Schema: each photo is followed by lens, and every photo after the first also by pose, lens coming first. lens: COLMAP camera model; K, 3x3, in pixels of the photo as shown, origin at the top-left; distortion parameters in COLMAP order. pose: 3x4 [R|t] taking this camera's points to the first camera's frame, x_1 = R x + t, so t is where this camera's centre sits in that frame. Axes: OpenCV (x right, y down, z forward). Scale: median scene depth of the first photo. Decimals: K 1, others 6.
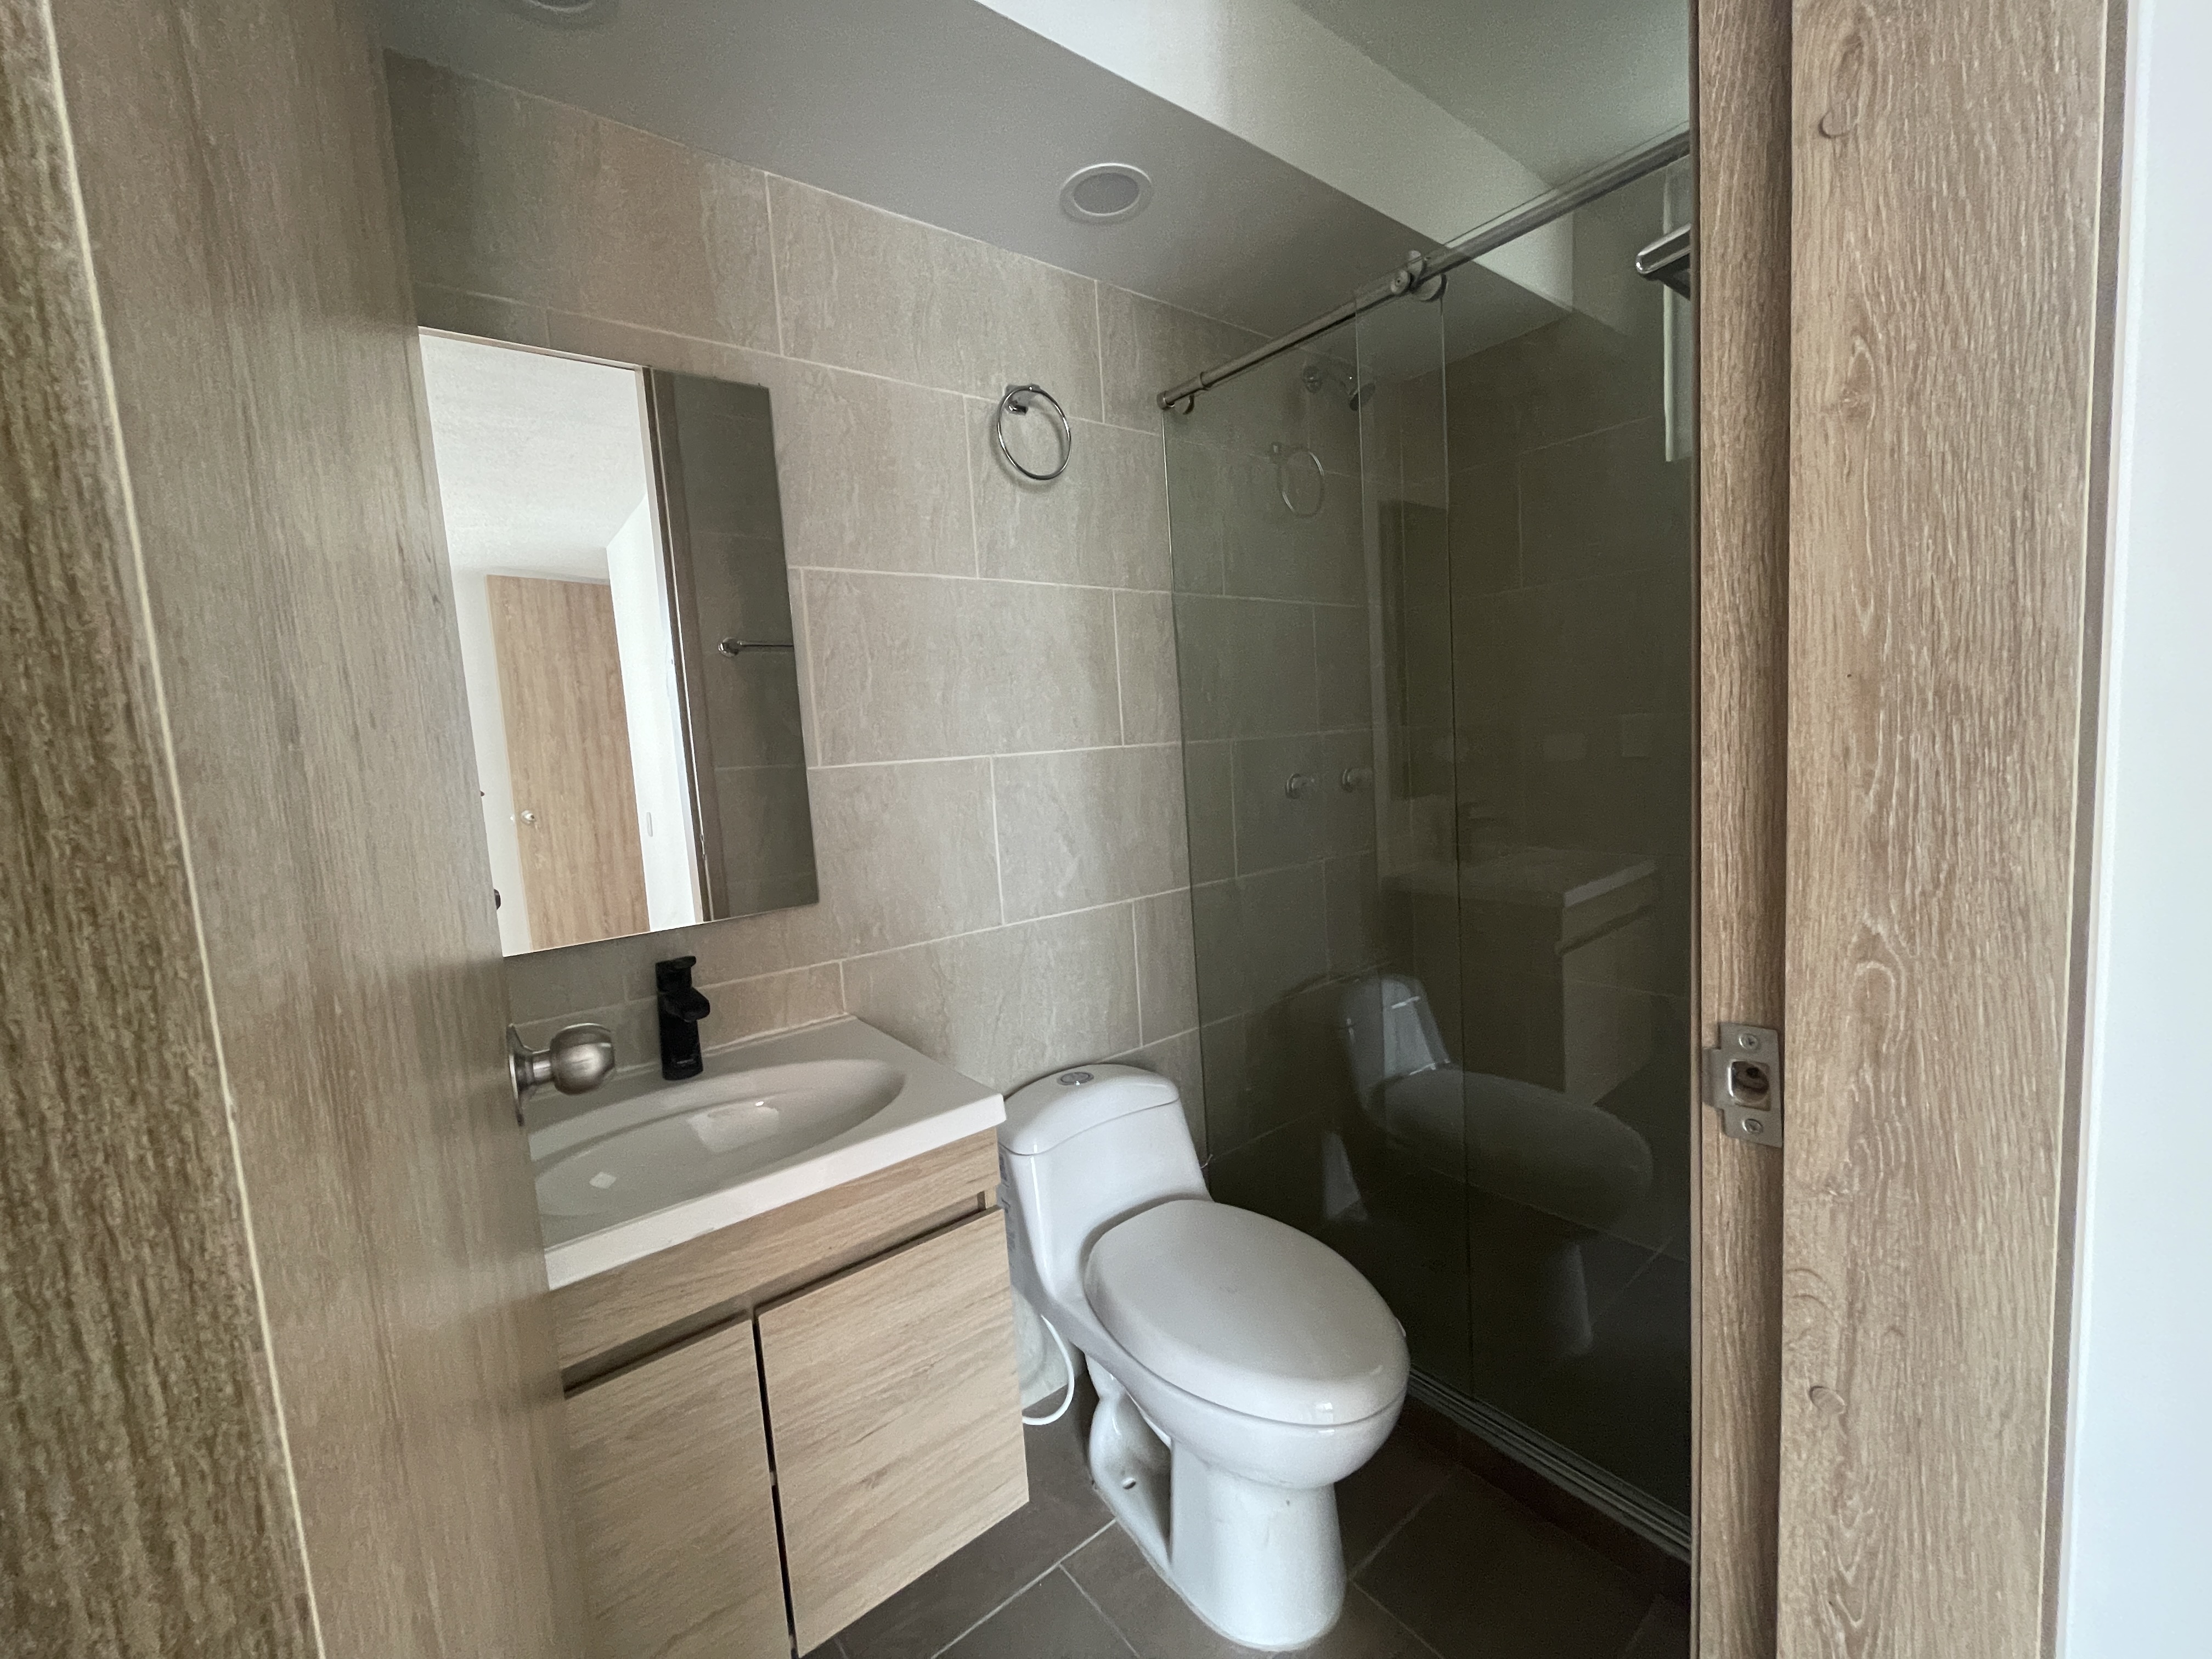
lens RADIAL K [[889.9, 0, 1109.6], [0, 889.9, 830.3], [0, 0, 1]] dist [-0.002875, -0.000770]
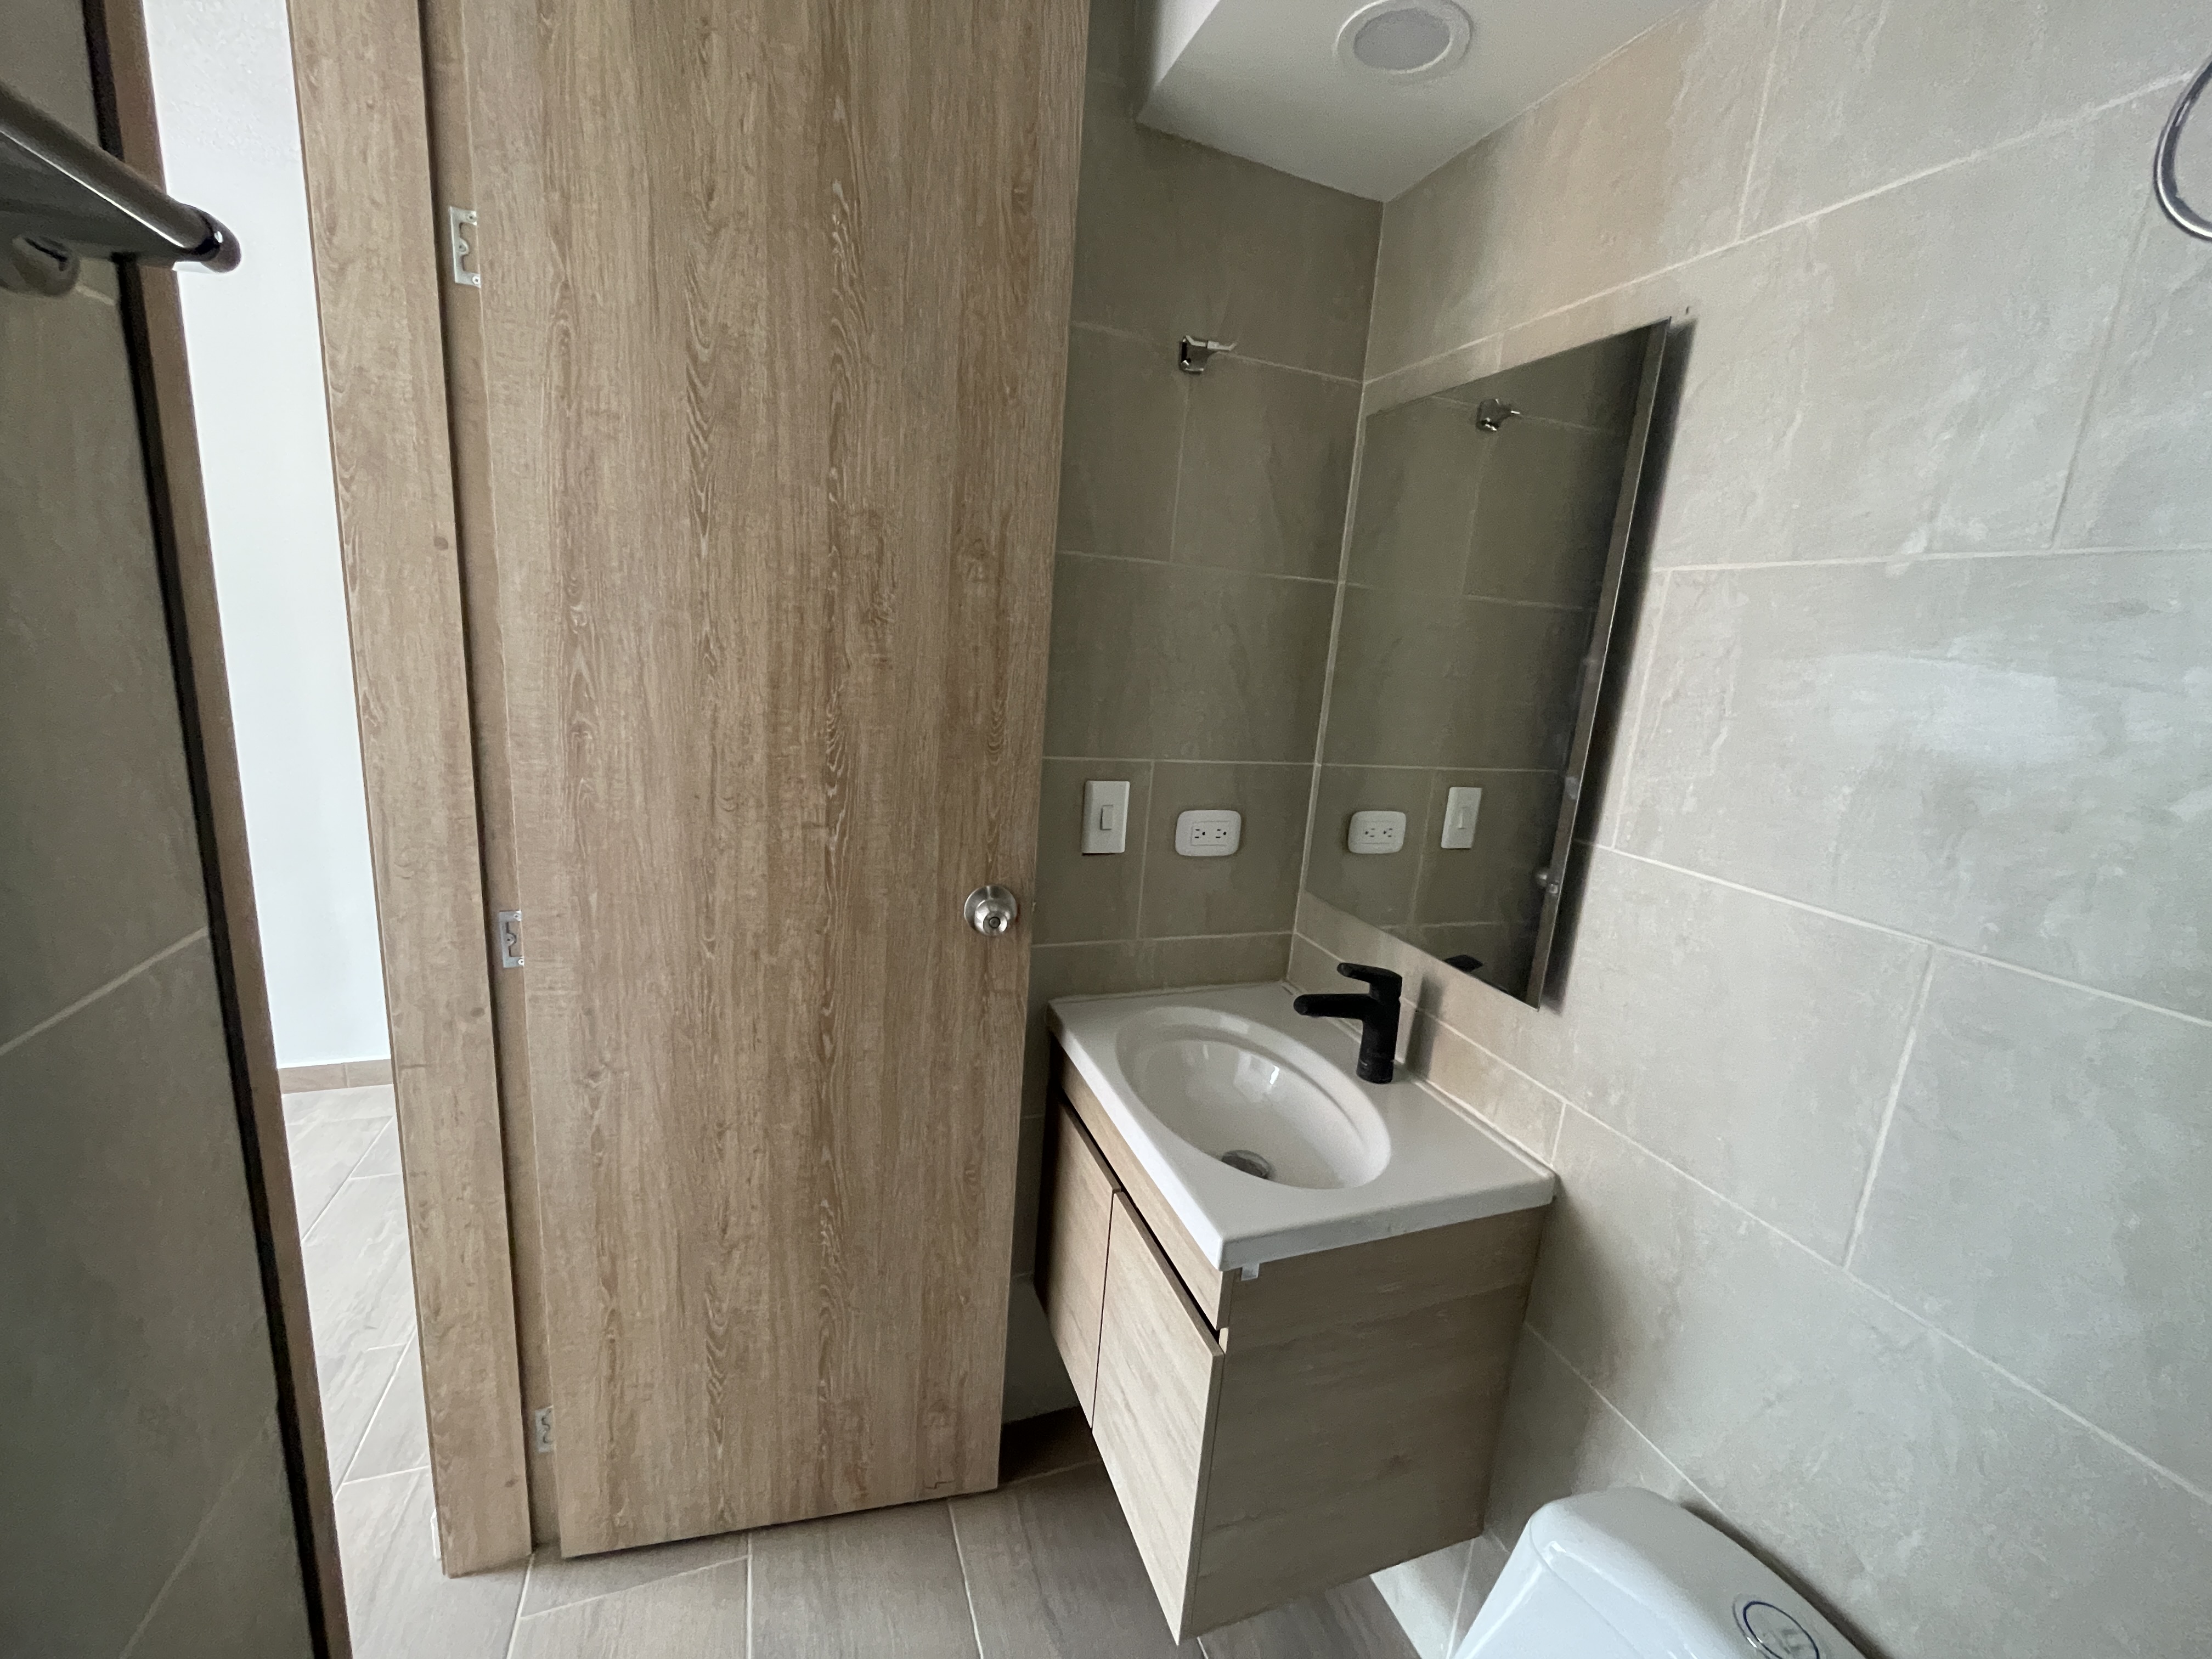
lens RADIAL K [[889.9, 0, 1108.4], [0, 889.9, 825.2], [0, 0, 1]] dist [-0.002875, -0.000770]
pose [[-0.311098, 0.238922, -0.919856, 0.458206], [-0.147555, 0.944004, 0.295098, -0.241032], [0.938853, 0.227534, -0.258423, 0.794269]]
